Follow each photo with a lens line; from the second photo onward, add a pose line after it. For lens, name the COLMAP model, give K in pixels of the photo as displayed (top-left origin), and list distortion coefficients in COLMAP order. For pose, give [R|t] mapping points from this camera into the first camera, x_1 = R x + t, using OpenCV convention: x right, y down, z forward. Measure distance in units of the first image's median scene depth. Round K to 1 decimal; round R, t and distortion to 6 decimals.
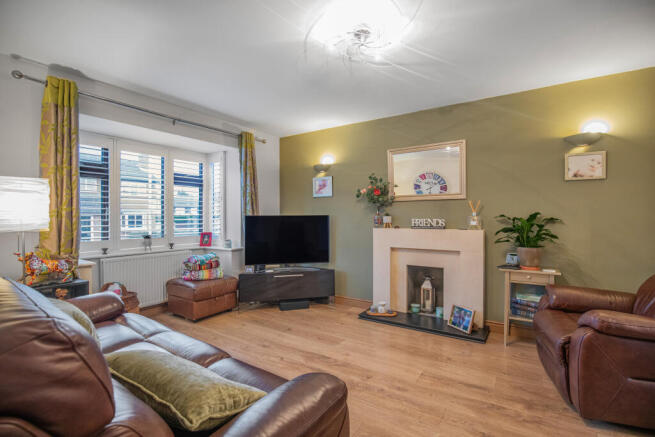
lens RADIAL K [[305.8, 0, 331.0], [0, 305.8, 217.6], [0, 0, 1]] dist [-0.028559, 0.000056]
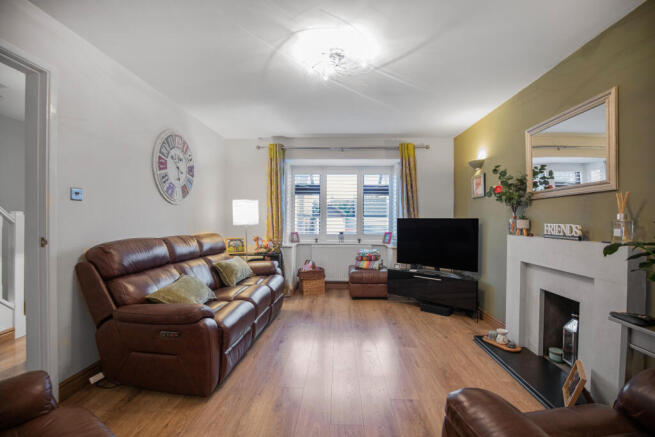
lens RADIAL K [[301.2, 0, 328.1], [0, 301.2, 221.7], [0, 0, 1]] dist [-0.000283, 0.000076]
pose [[0.521233, 0.012245, -0.853327, 0.585412], [-0.006704, 0.999925, 0.010254, -0.004015], [0.853388, 0.000376, 0.521276, 0.215275]]
